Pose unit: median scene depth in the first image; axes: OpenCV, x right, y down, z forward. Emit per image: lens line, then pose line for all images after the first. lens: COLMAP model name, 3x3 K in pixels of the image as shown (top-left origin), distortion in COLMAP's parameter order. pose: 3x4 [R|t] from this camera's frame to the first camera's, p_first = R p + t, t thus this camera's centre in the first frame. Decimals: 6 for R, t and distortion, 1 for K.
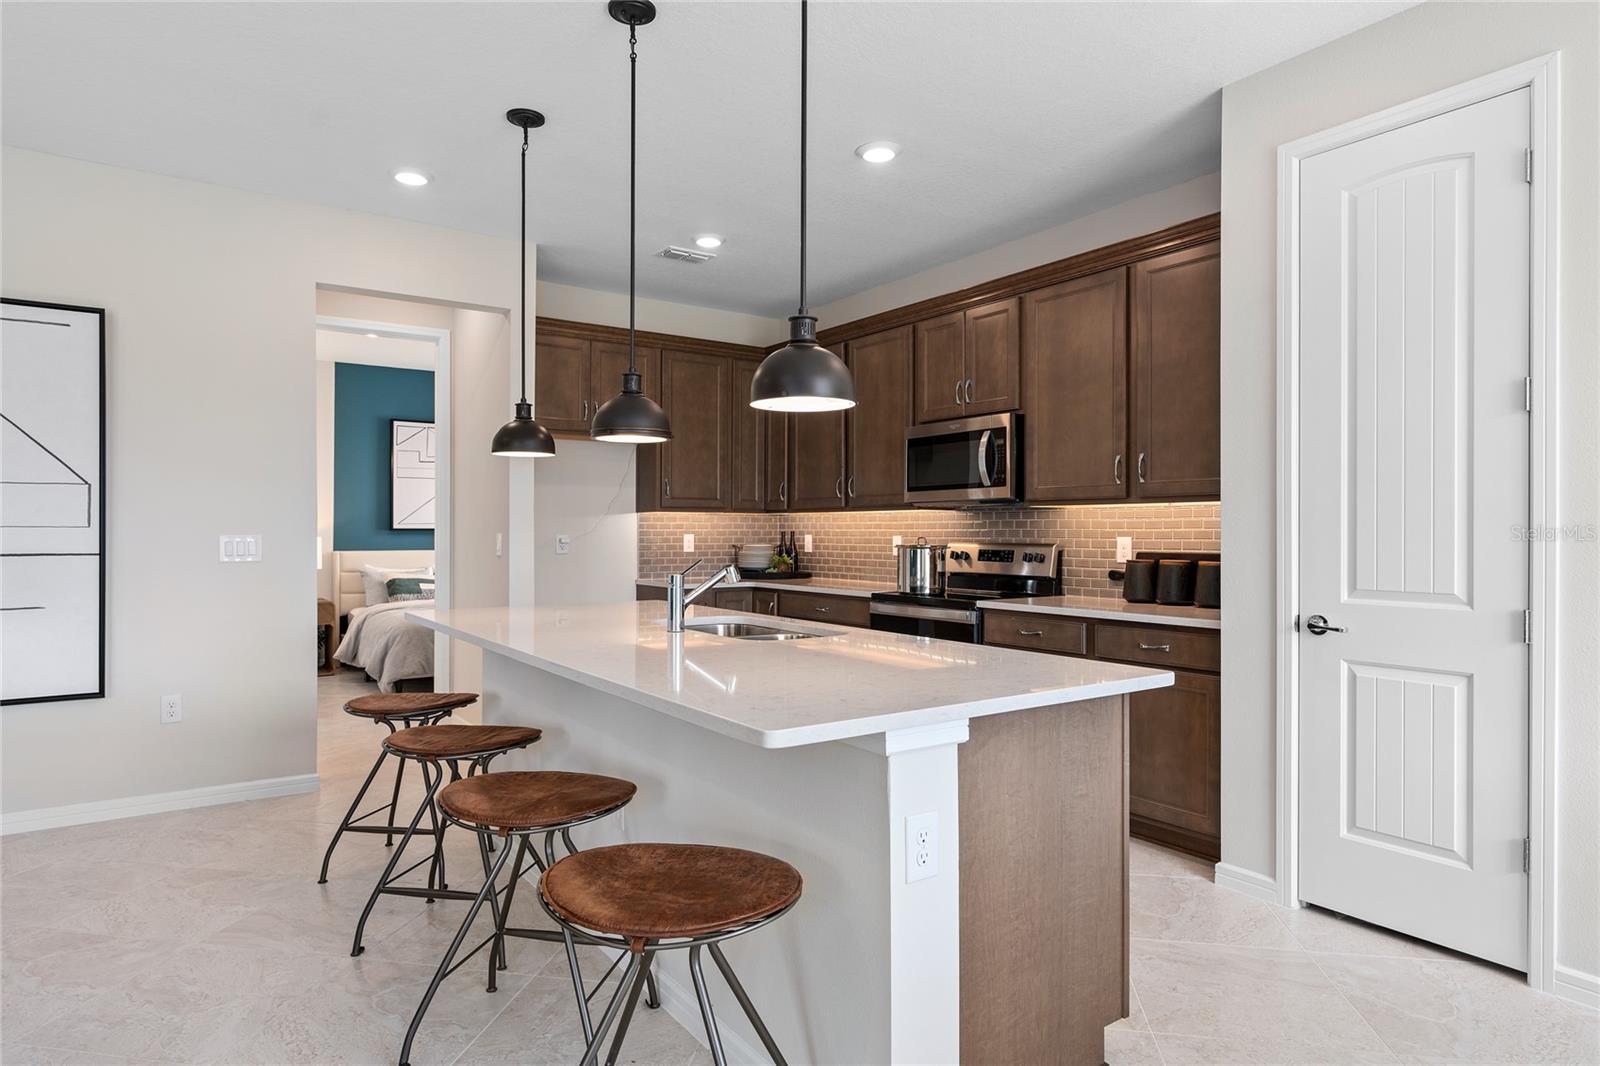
lens RADIAL K [[922.4, 0, 783.2], [0, 922.4, 530.8], [0, 0, 1]] dist [0.009244, 0.000431]
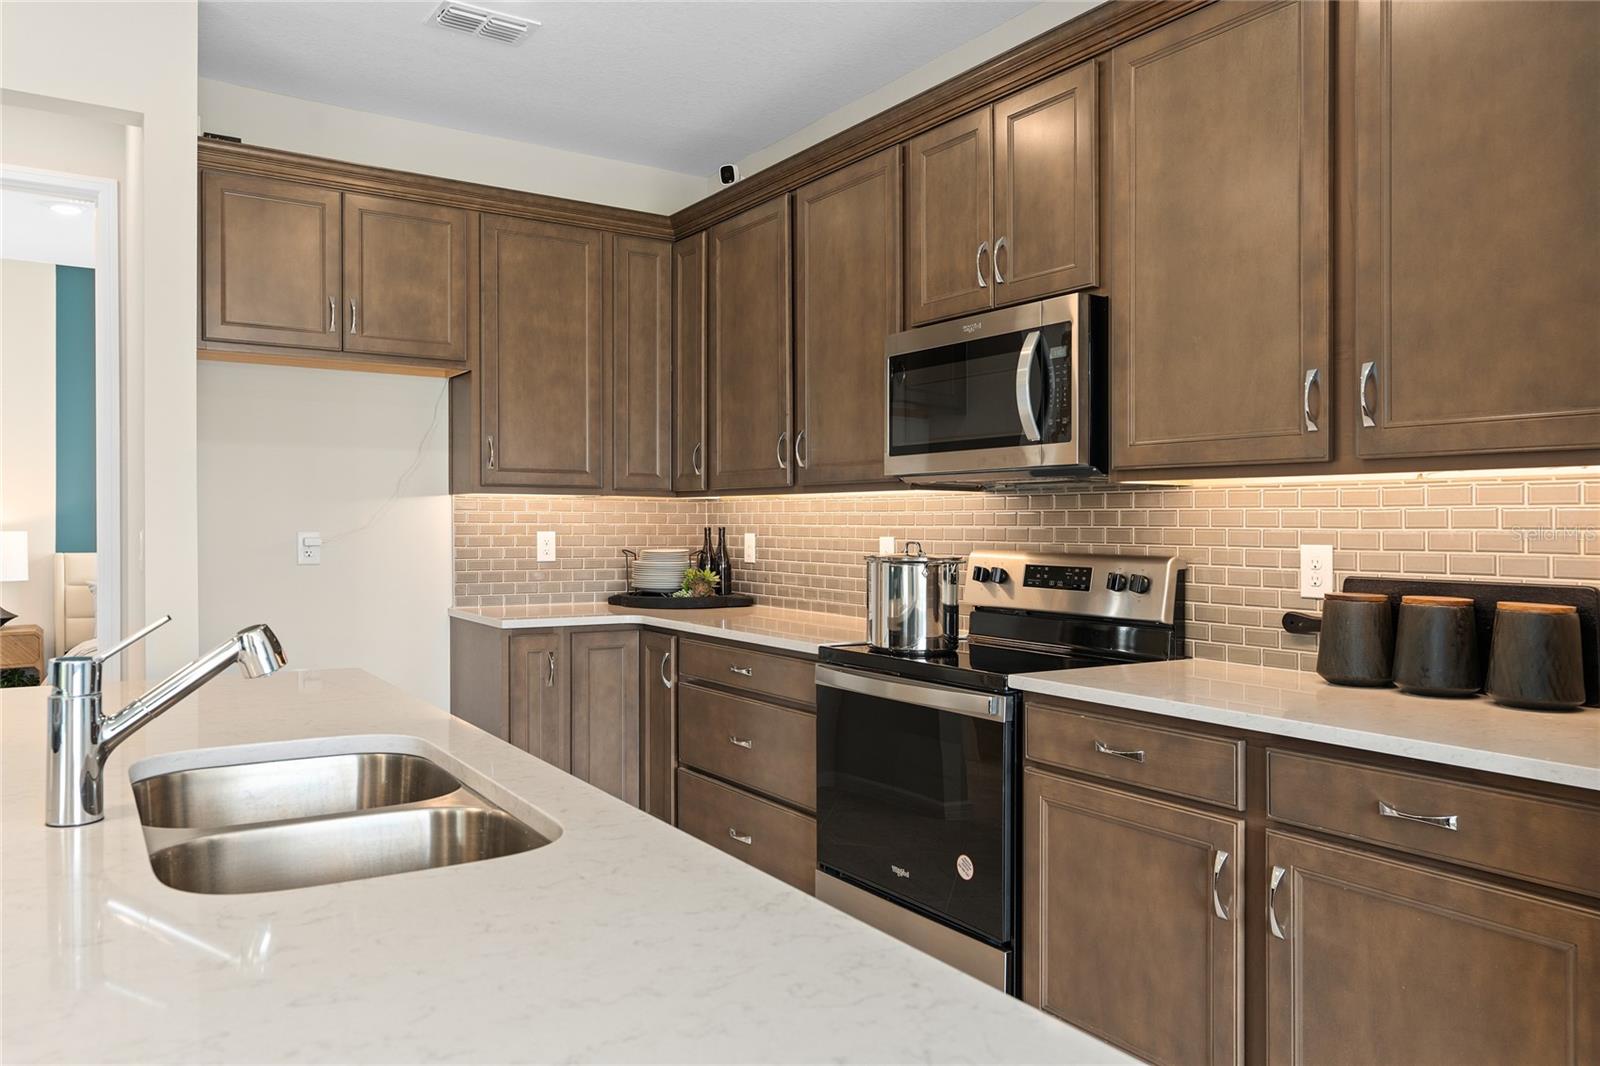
lens RADIAL K [[1150.7, 0, 773.8], [0, 1150.7, 506.5], [0, 0, 1]] dist [0.008527, 0.002642]
pose [[0.999098, 0.002365, -0.042406, 0.122508], [-0.002930, 0.999908, -0.013256, -0.005014], [0.042371, 0.013368, 0.999013, 0.425316]]
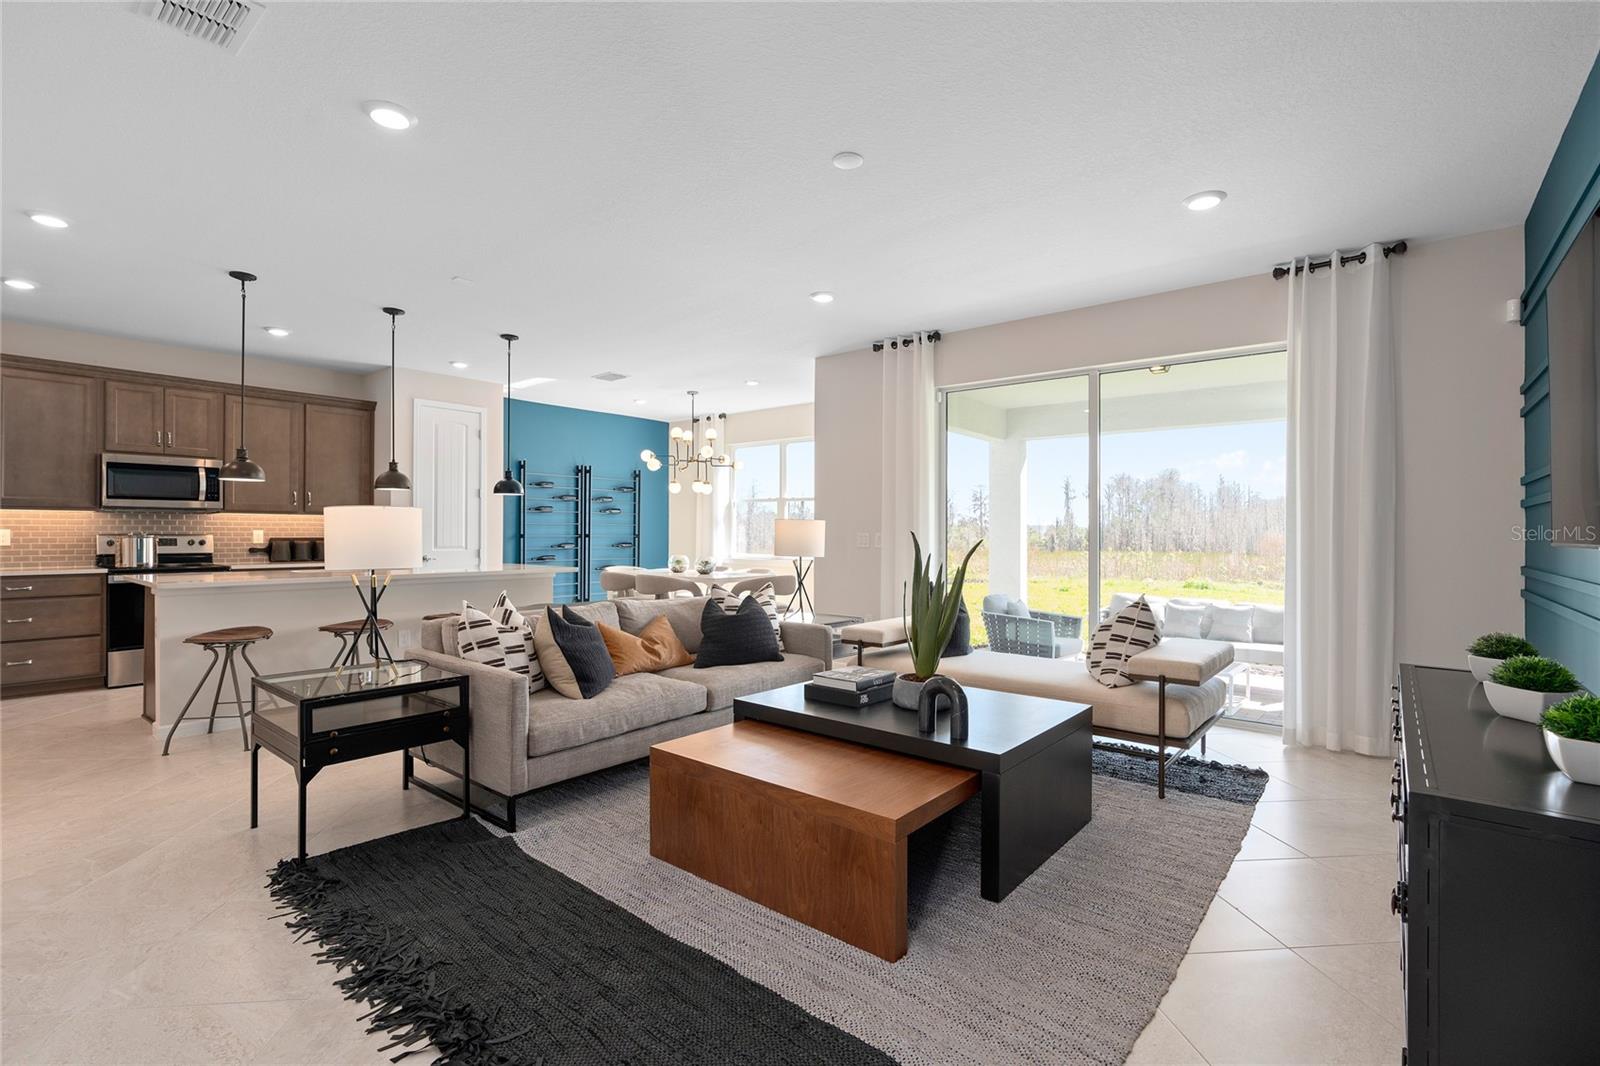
lens RADIAL K [[725.9, 0, 800.8], [0, 725.9, 532.2], [0, 0, 1]] dist [-0.008719, 0.002162]
pose [[-0.278898, -0.001235, 0.960320, -1.586901], [-0.004376, 0.999990, 0.000015, 0.006133], [-0.960311, -0.004198, -0.278900, 0.356507]]
